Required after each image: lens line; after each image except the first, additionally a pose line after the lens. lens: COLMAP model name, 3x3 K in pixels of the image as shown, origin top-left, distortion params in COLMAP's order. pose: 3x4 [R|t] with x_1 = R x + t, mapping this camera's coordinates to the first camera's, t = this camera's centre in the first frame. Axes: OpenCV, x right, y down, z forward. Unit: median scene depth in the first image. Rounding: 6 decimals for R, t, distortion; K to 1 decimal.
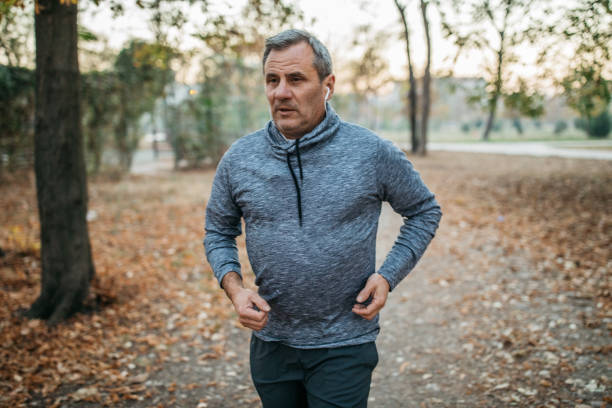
lens RADIAL K [[579.0, 0, 308.0], [0, 579.0, 205.2], [0, 0, 1]] dist [-0.002891, -0.020093]
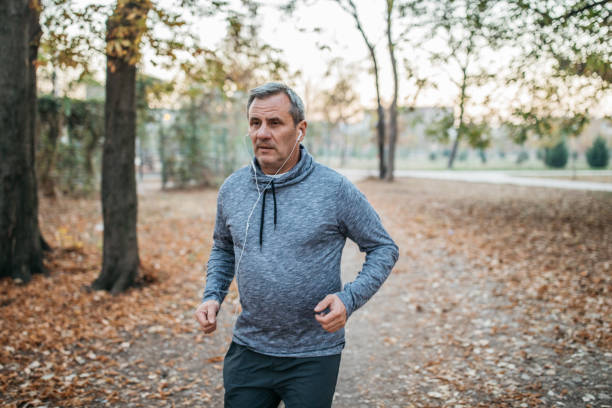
lens RADIAL K [[579.0, 0, 308.0], [0, 579.0, 205.2], [0, 0, 1]] dist [-0.002891, -0.020093]
pose [[0.998587, 0.013598, 0.051377, -0.019773], [-0.011311, 0.998943, -0.044545, 0.018002], [-0.051928, 0.043901, 0.997685, -0.142099]]
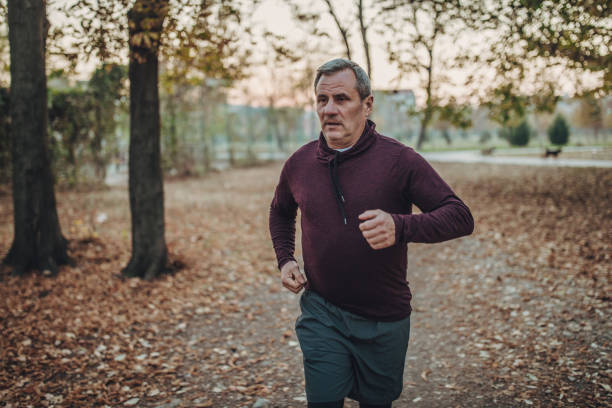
lens RADIAL K [[579.0, 0, 308.0], [0, 579.0, 205.2], [0, 0, 1]] dist [-0.002891, -0.020093]
pose [[0.993465, -0.025275, 0.111300, -0.073017], [0.027619, 0.999427, -0.019569, 0.021350], [-0.110741, 0.022516, 0.993594, -0.159068]]
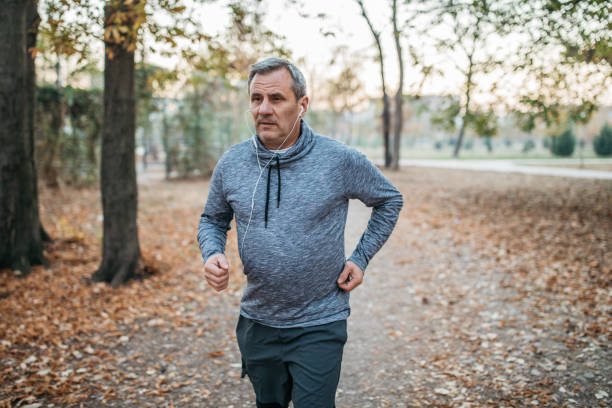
lens RADIAL K [[579.0, 0, 308.0], [0, 579.0, 205.2], [0, 0, 1]] dist [-0.002891, -0.020093]
pose [[0.999042, 0.009992, 0.042600, -0.017589], [-0.008885, 0.999620, -0.026107, 0.017086], [-0.042845, 0.025704, 0.998751, -0.131329]]
